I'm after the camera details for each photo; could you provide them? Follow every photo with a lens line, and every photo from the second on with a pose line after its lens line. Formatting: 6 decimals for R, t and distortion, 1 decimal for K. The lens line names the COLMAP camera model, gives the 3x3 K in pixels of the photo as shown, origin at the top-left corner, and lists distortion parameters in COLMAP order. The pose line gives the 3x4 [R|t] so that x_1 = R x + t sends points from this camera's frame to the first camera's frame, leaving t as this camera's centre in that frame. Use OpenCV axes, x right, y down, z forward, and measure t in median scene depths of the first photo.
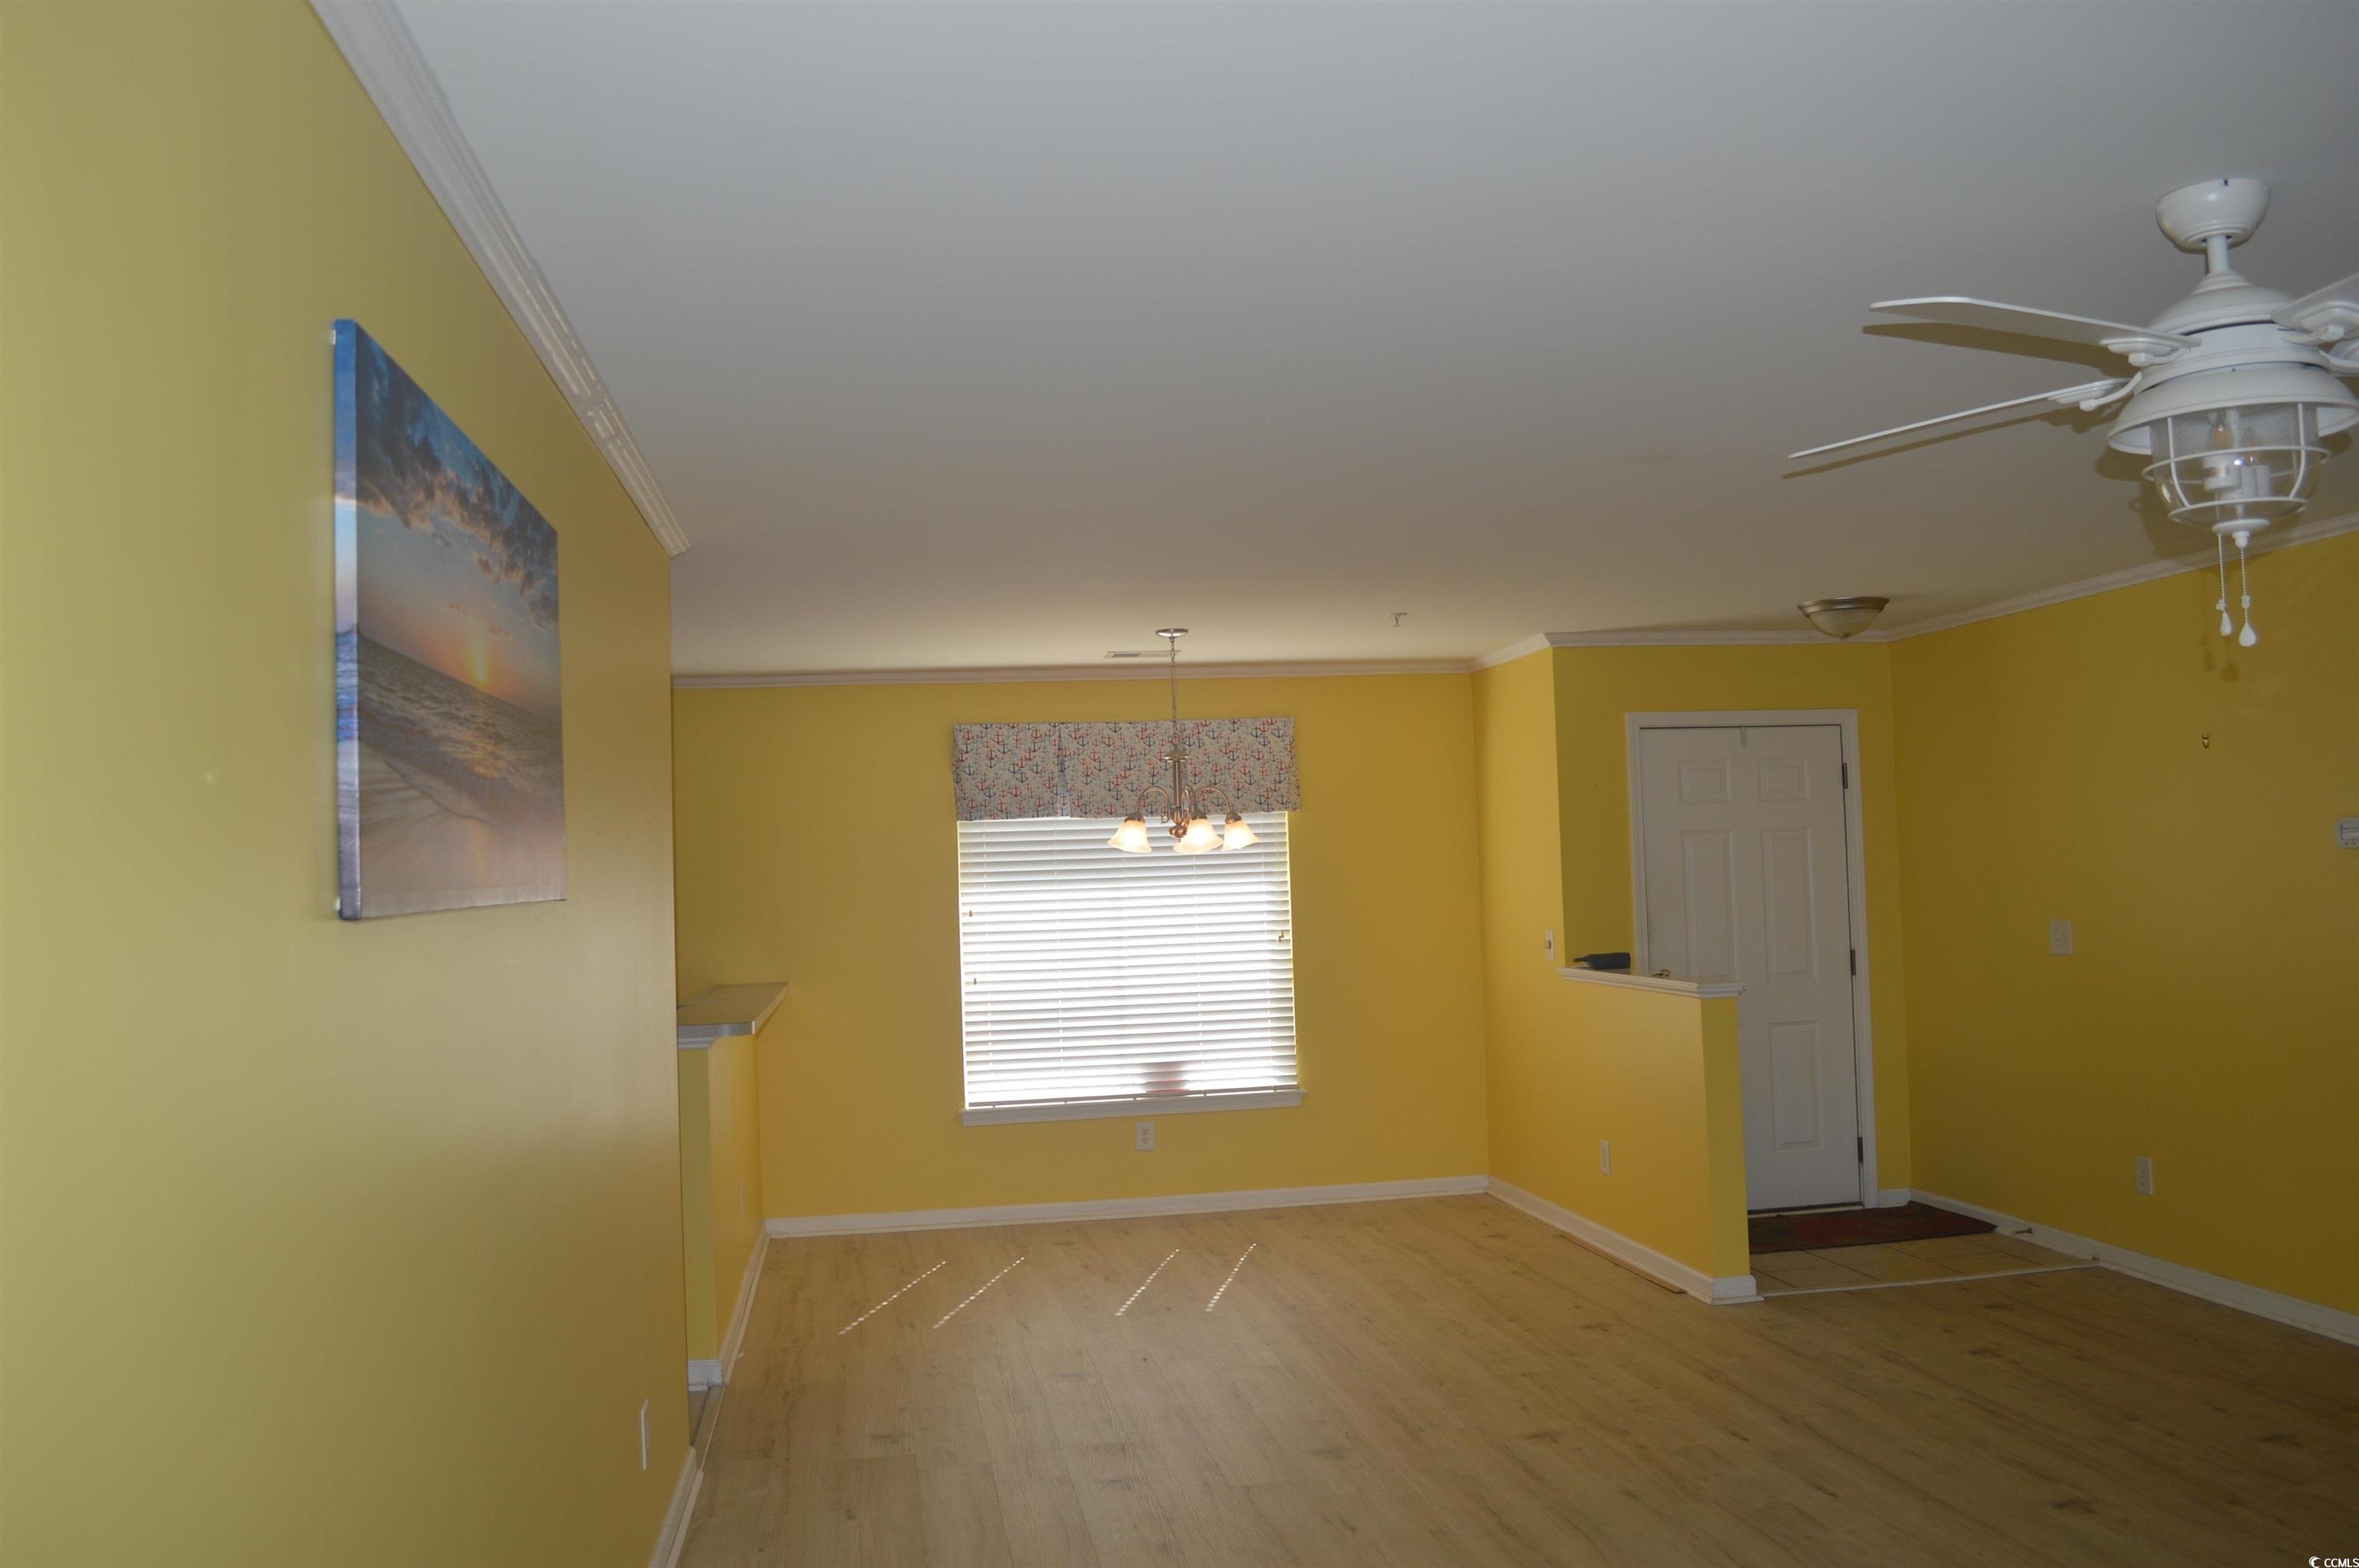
lens RADIAL K [[1877.2, 0, 1179.5], [0, 1877.2, 784.0], [0, 0, 1]] dist [-0.084283, 0.005963]
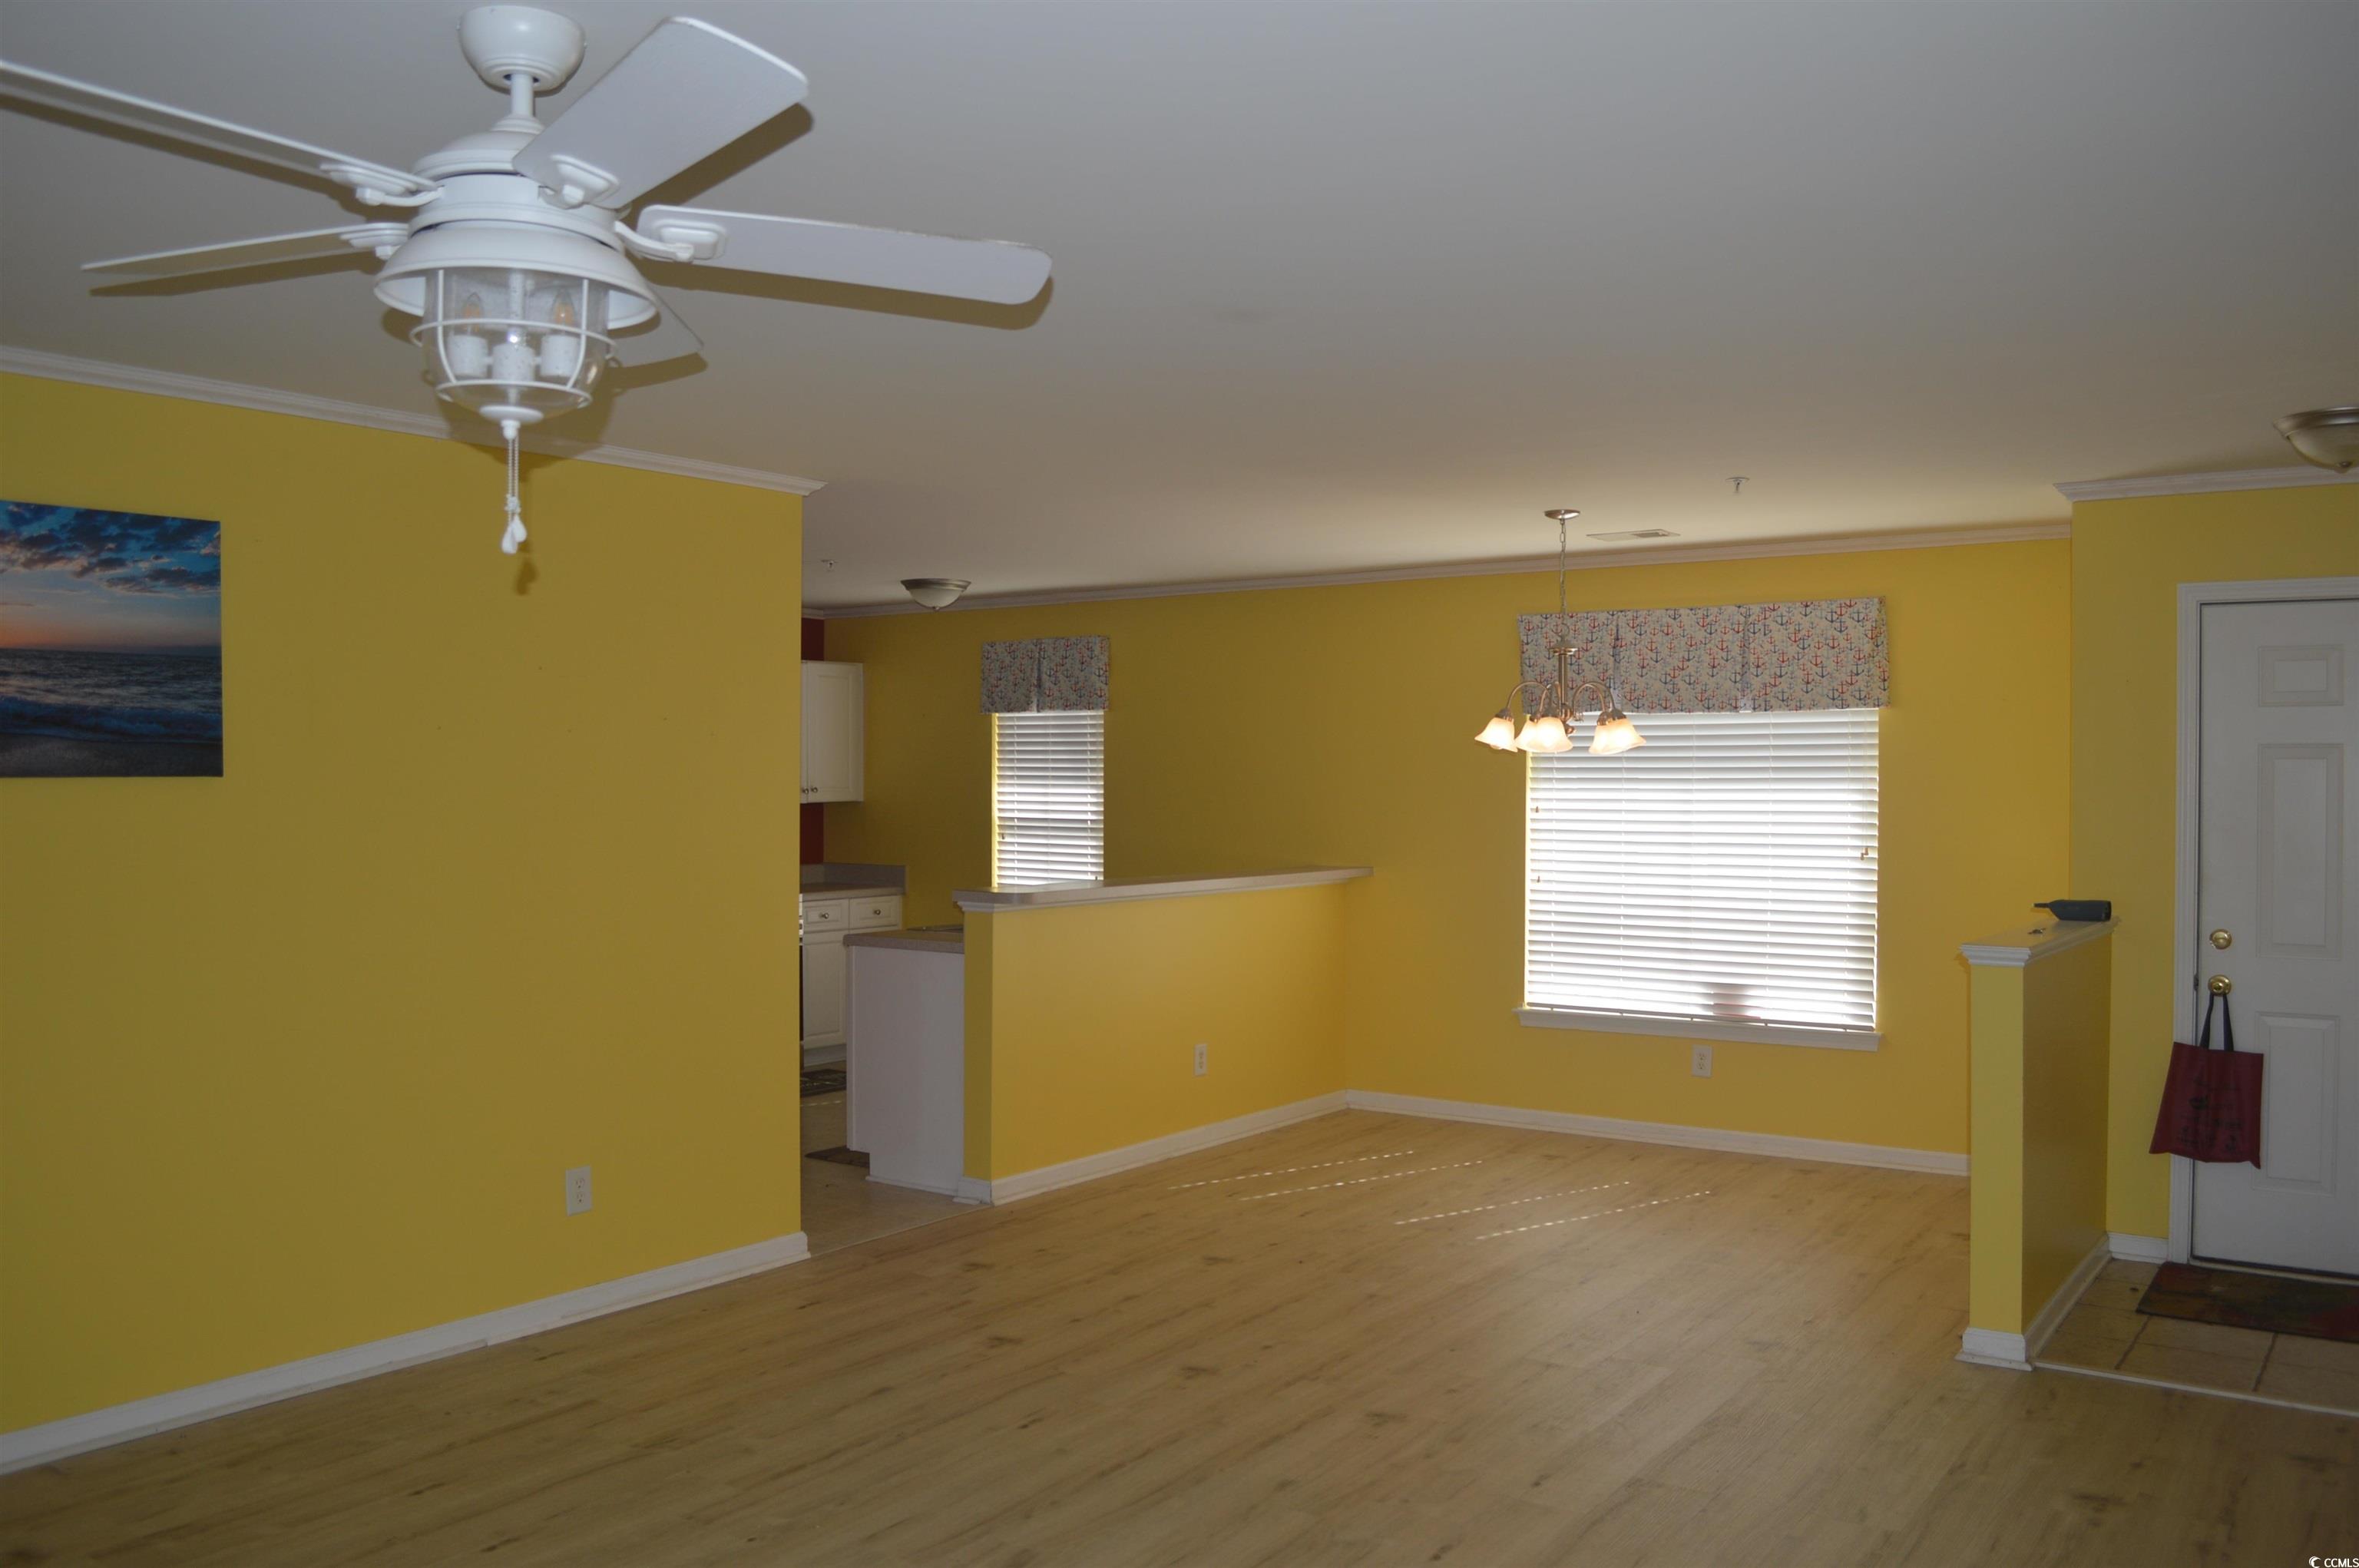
lens RADIAL K [[1877.2, 0, 1179.5], [0, 1877.2, 784.0], [0, 0, 1]] dist [-0.084283, 0.005963]
pose [[0.713939, 0.039126, -0.699114, 0.434775], [0.006105, 0.998052, 0.062090, -0.005555], [0.700182, -0.048597, 0.712309, 0.179772]]
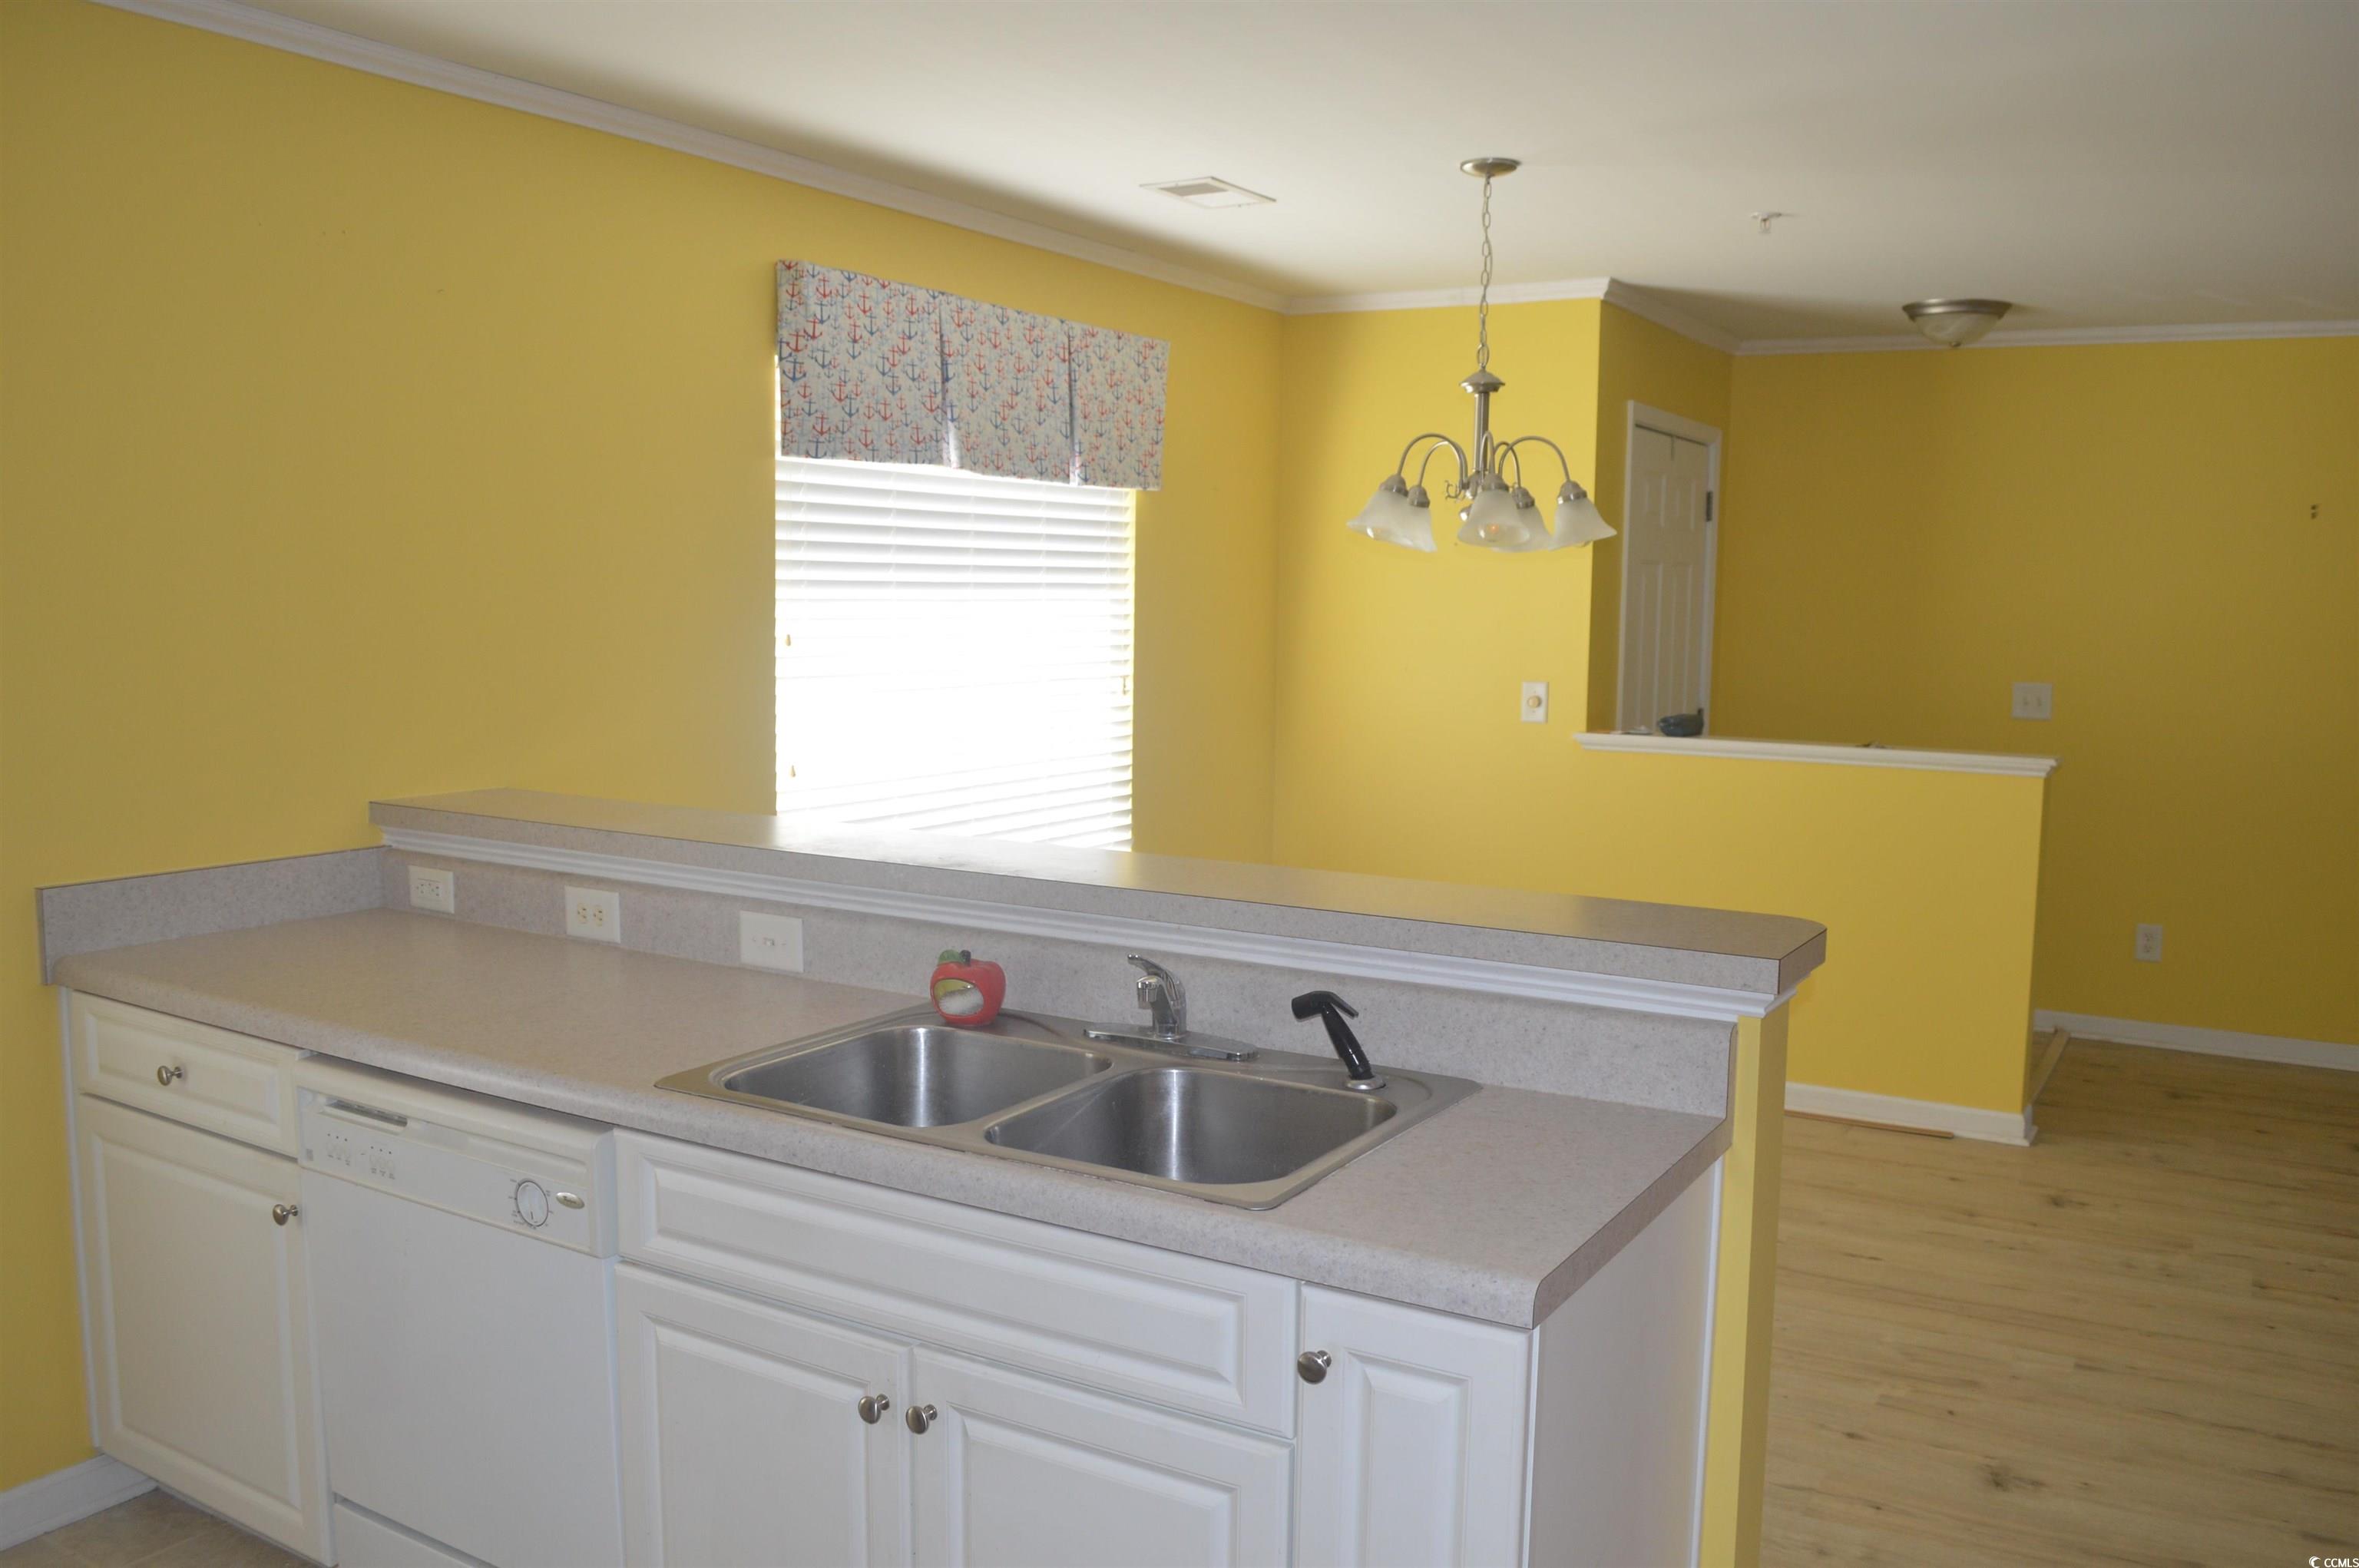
lens RADIAL K [[1877.2, 0, 1179.5], [0, 1877.2, 784.0], [0, 0, 1]] dist [-0.084283, 0.005963]
pose [[0.644619, -0.035608, 0.763675, -0.435138], [-0.076235, 0.990942, 0.110555, 0.043418], [-0.760694, -0.129485, 0.636065, 0.588182]]
